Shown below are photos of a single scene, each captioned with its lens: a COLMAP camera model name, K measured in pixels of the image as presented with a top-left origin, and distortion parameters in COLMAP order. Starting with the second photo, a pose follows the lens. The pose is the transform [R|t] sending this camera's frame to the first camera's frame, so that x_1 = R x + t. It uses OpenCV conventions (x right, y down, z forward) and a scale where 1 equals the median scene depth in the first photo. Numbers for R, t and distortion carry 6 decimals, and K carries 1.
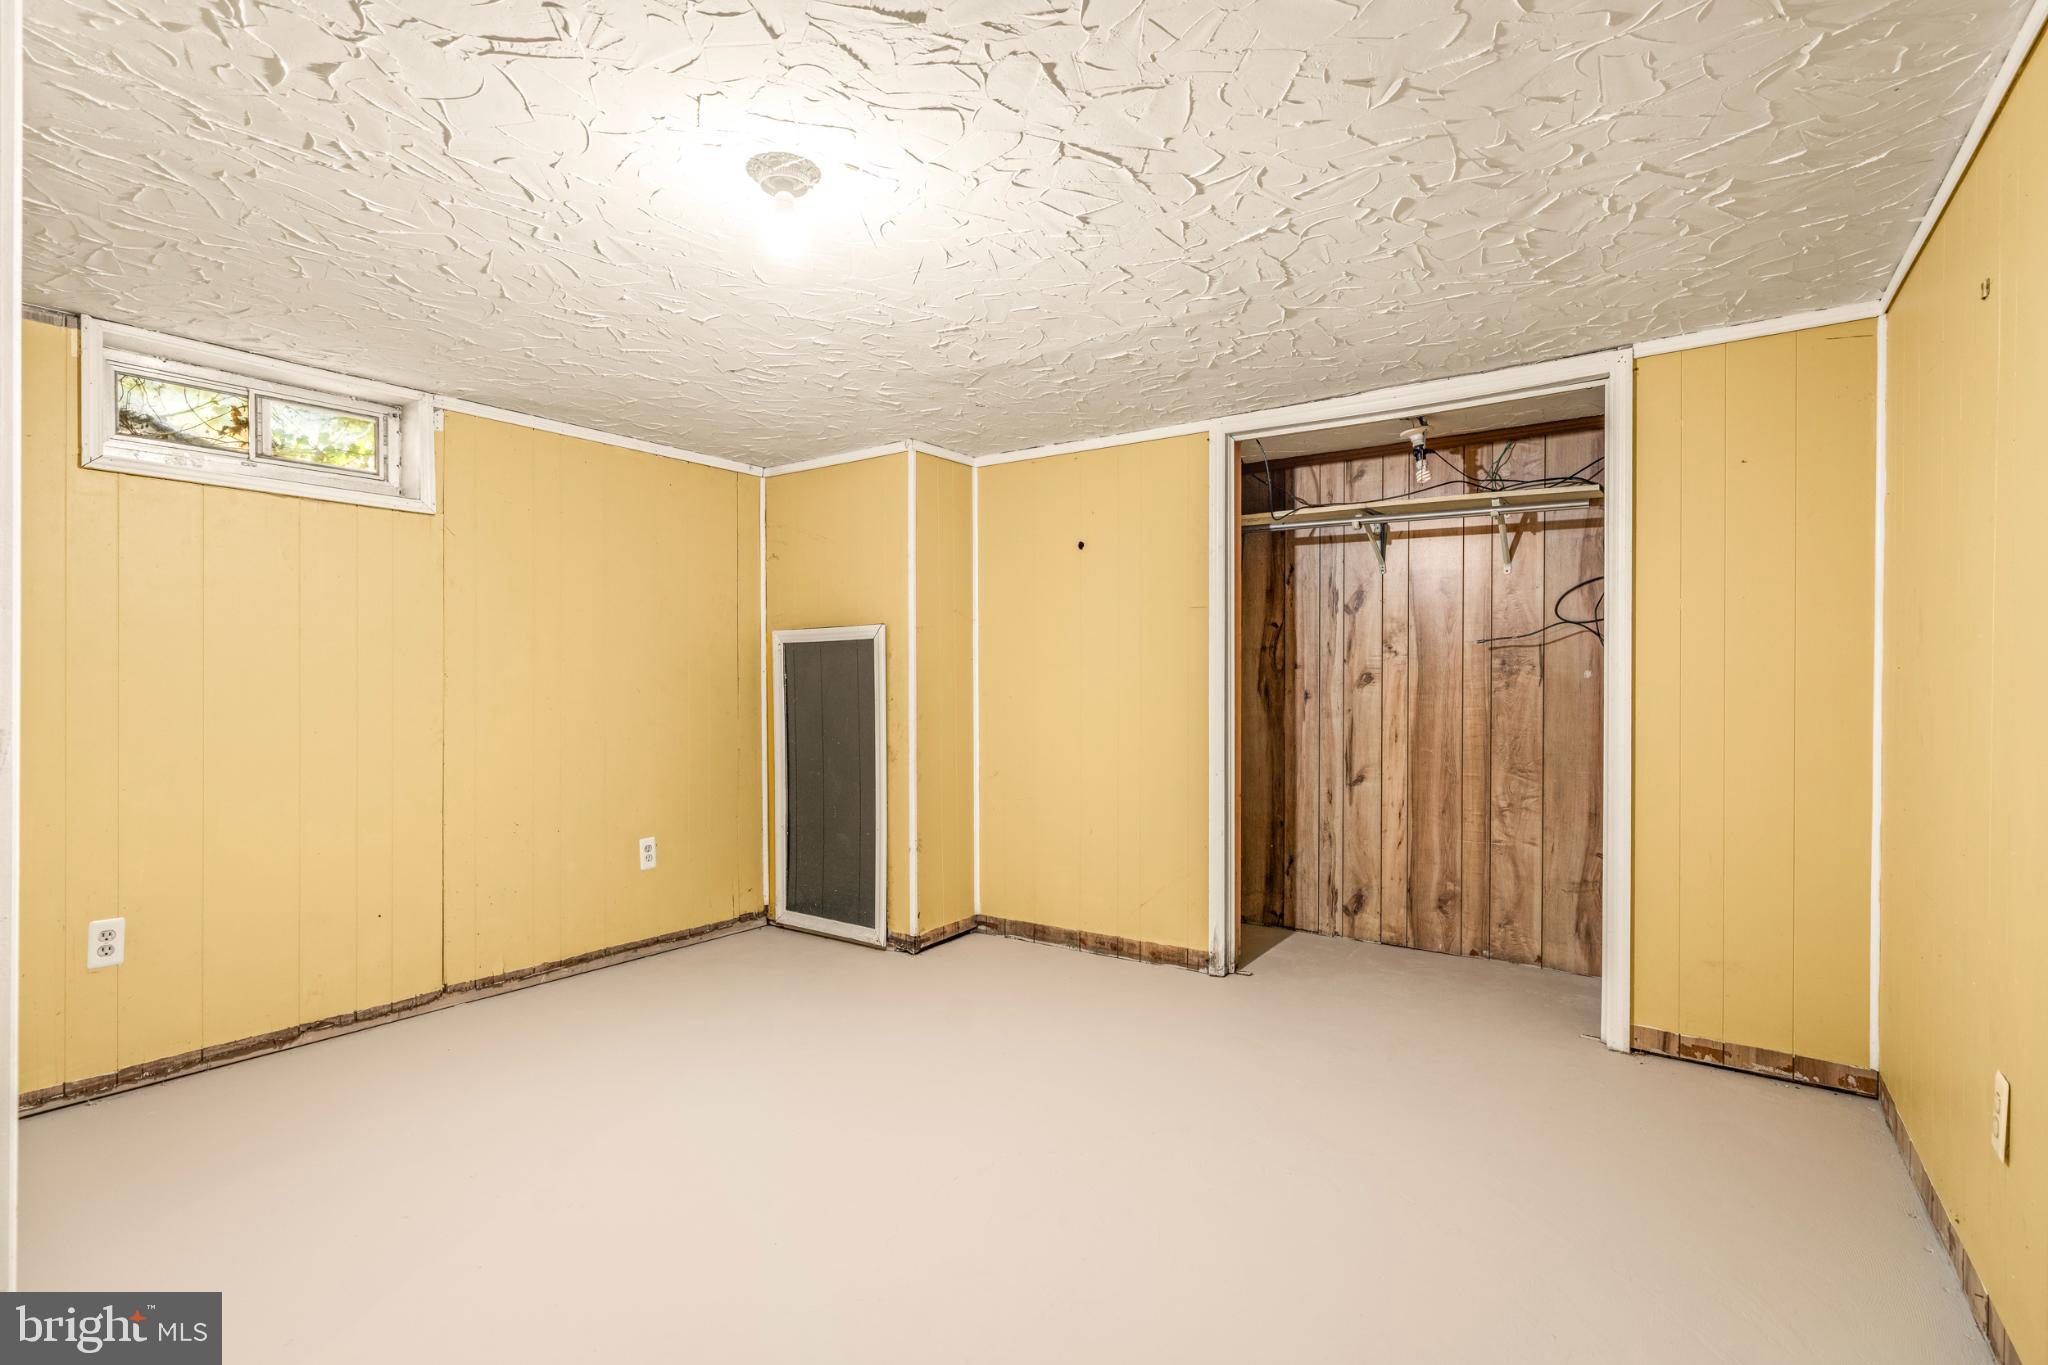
lens RADIAL K [[930.6, 0, 1026.2], [0, 930.6, 683.9], [0, 0, 1]] dist [-0.002615, 0.000443]
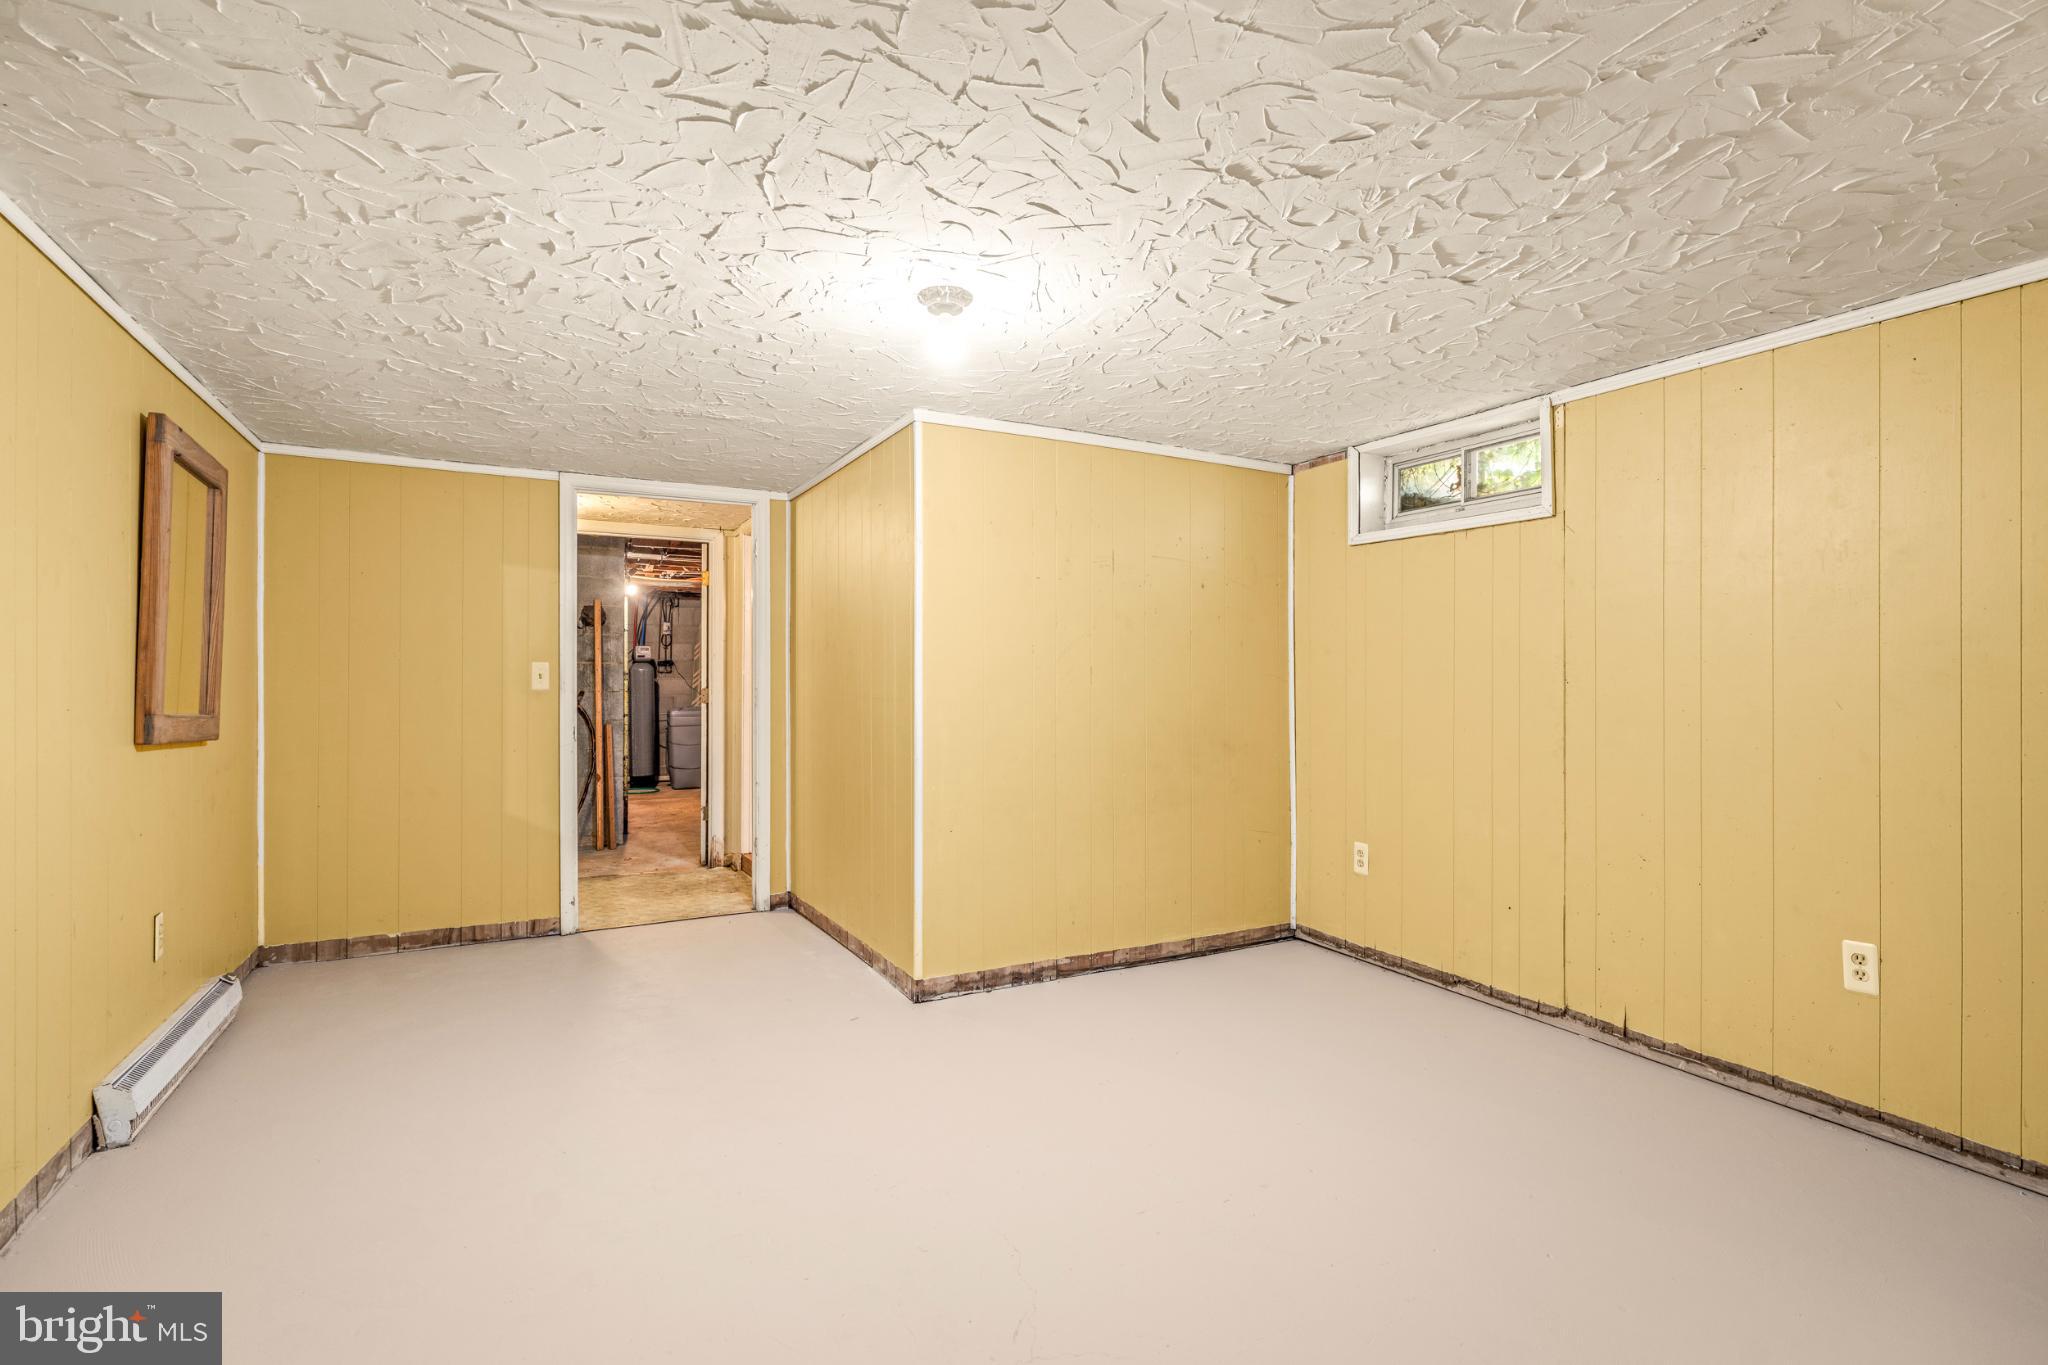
lens RADIAL K [[930.6, 0, 1024.6], [0, 930.6, 676.2], [0, 0, 1]] dist [-0.002615, 0.000443]
pose [[-0.432744, -0.000746, -0.901516, 0.508392], [-0.006797, 0.999974, 0.002436, -0.013679], [0.901491, 0.007182, -0.432738, 0.975678]]
